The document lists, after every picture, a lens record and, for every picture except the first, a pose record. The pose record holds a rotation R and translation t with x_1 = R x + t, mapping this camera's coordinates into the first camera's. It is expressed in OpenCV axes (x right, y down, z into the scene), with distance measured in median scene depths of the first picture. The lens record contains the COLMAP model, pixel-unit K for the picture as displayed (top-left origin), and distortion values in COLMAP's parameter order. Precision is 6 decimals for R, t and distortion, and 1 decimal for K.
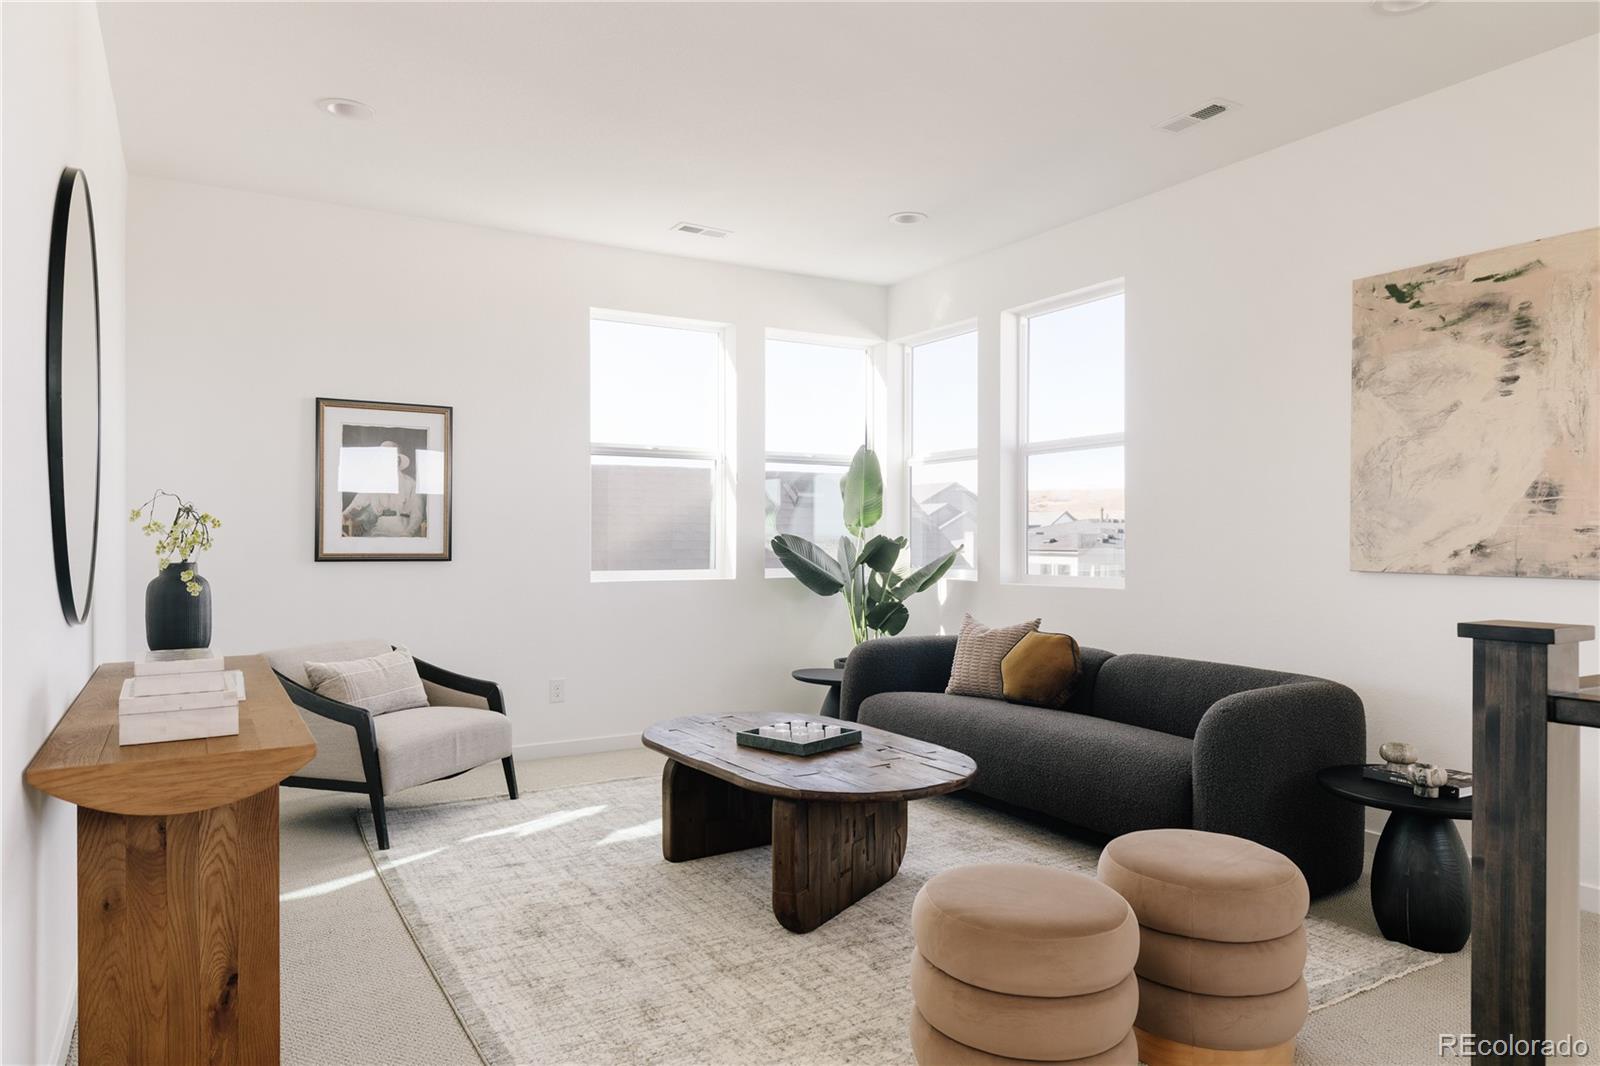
lens RADIAL K [[1028.2, 0, 797.4], [0, 1028.2, 540.9], [0, 0, 1]] dist [-0.008612, -0.002761]
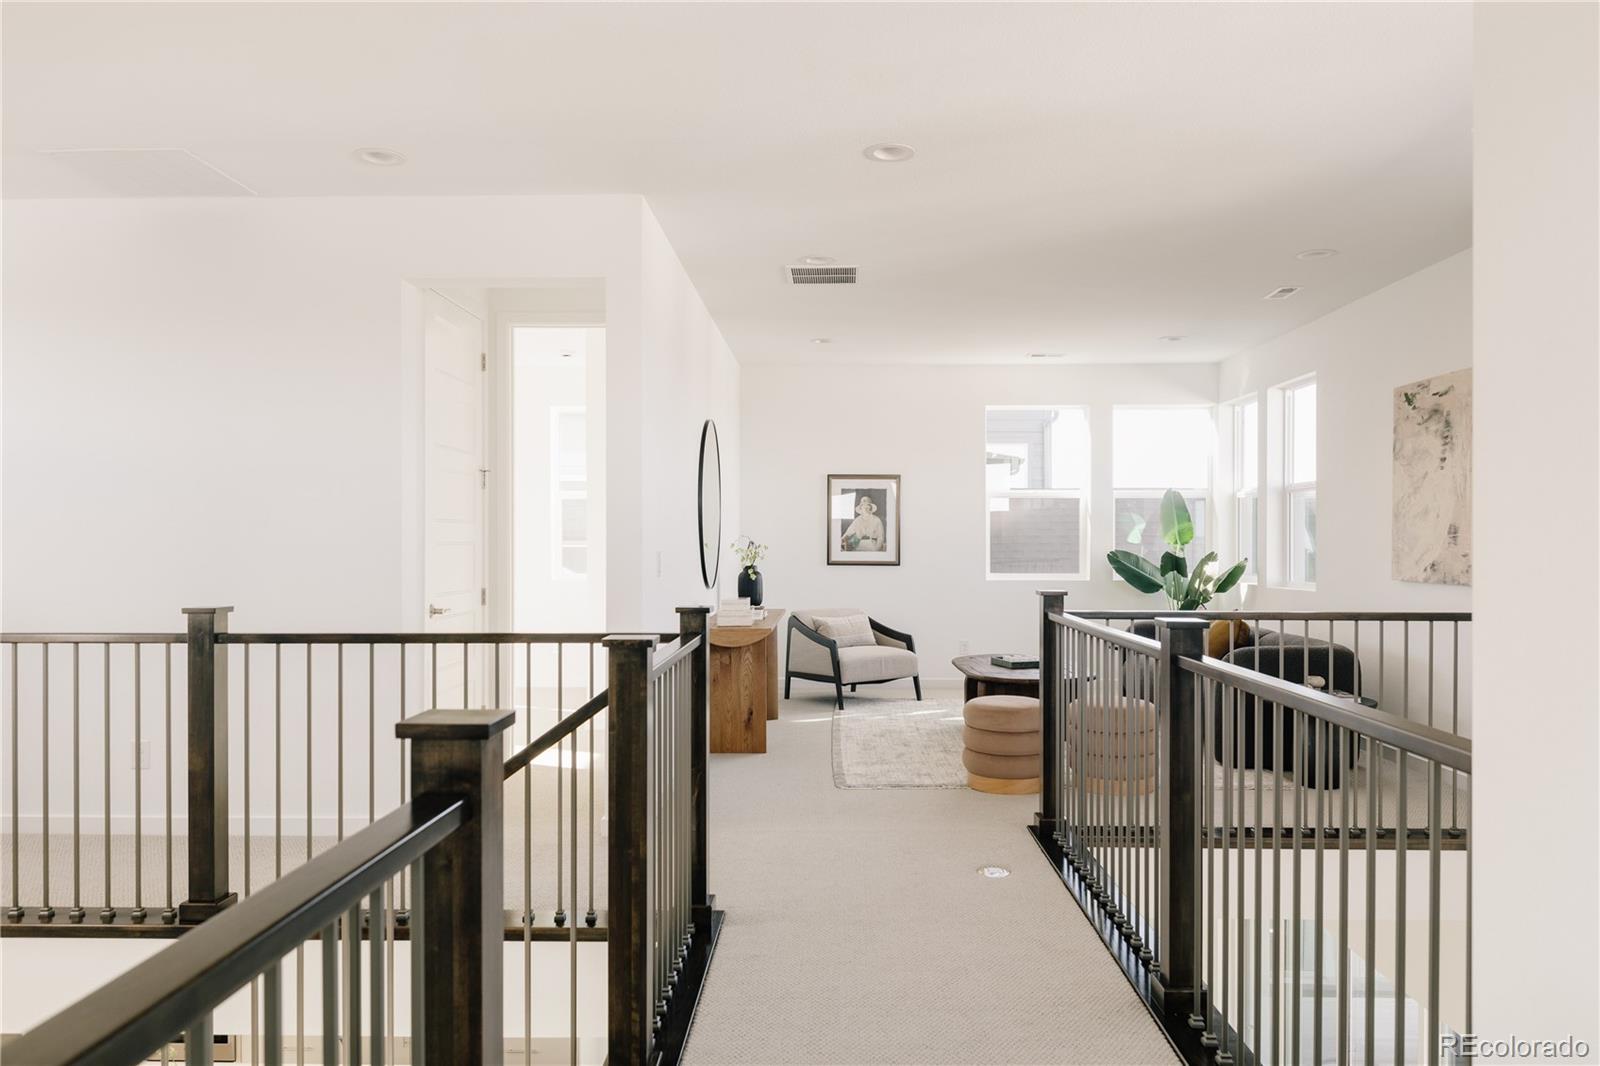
lens RADIAL K [[1153.1, 0, 800.9], [0, 1153.1, 537.8], [0, 0, 1]] dist [-0.006382, -0.001491]
pose [[0.842697, -0.001006, -0.538387, 0.642673], [-0.000440, 0.999997, -0.002556, -0.024917], [0.538387, 0.002391, 0.842694, -0.810614]]
